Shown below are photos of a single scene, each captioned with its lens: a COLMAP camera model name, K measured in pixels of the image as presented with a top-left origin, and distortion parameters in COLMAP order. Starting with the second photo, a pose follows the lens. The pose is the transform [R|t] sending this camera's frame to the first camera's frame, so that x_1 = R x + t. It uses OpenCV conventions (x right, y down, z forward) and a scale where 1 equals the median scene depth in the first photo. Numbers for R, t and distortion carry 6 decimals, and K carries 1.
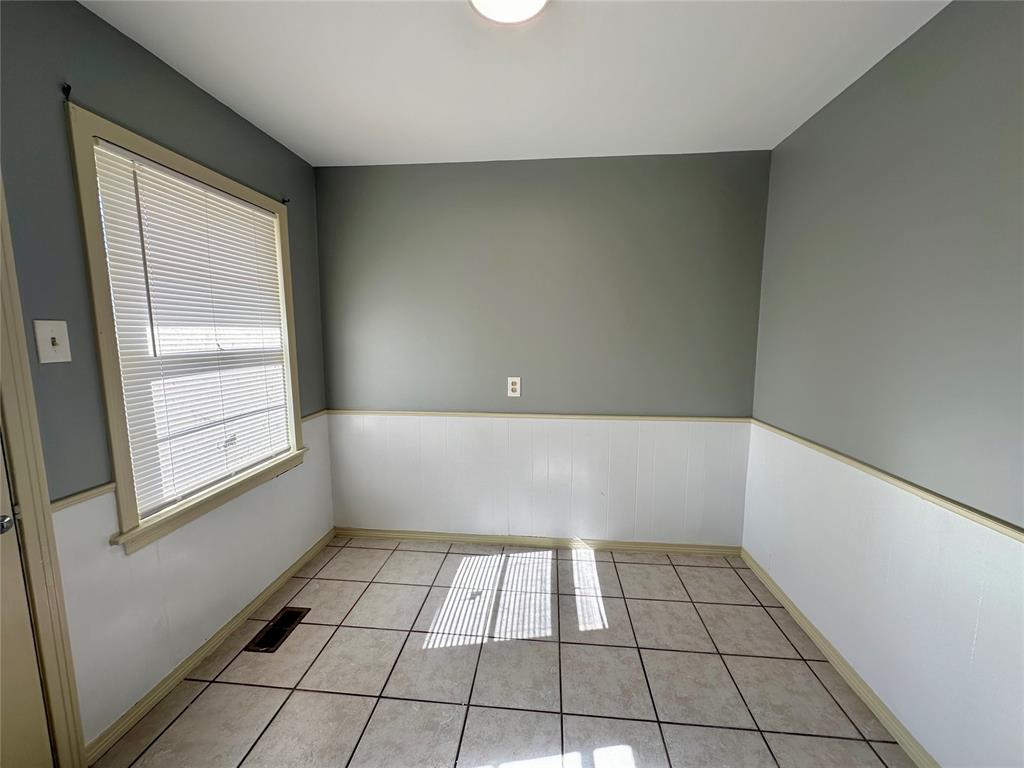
lens RADIAL K [[397.3, 0, 512.0], [0, 397.3, 384.0], [0, 0, 1]] dist [-0.001035, -0.000218]
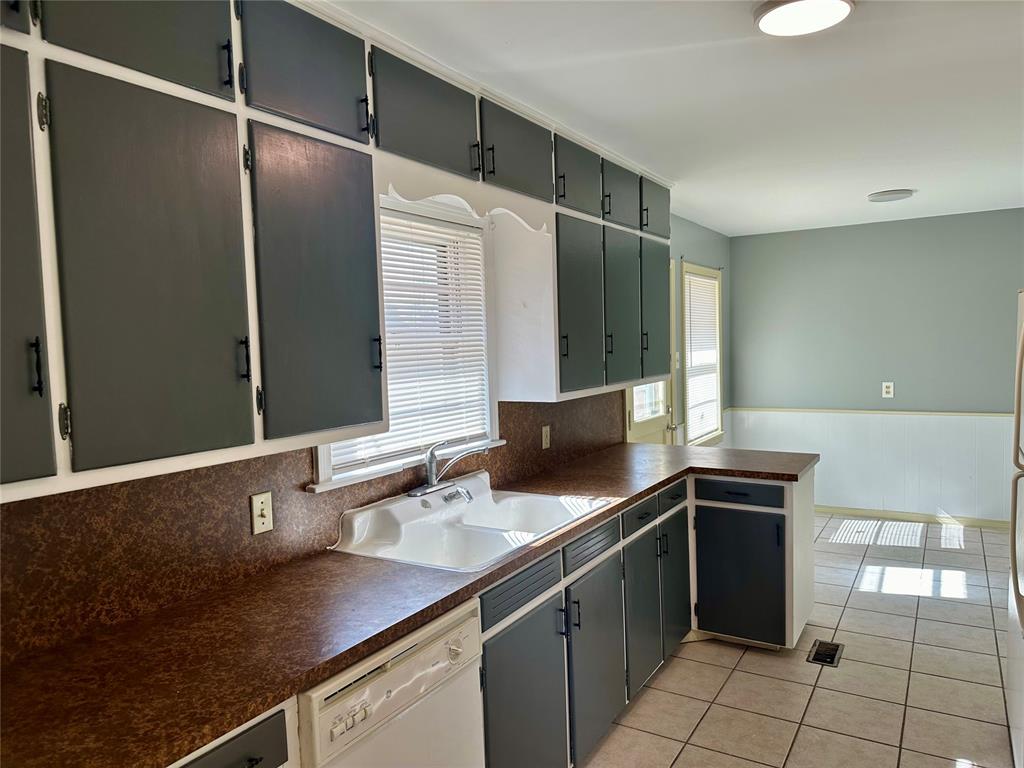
lens RADIAL K [[719.5, 0, 512.0], [0, 719.5, 384.0], [0, 0, 1]] dist [0.082092, -0.098386]
pose [[0.901043, -0.002435, -0.433723, -0.072389], [-0.023603, 0.998227, -0.054638, 0.159484], [0.433087, 0.059468, 0.899388, -1.802638]]
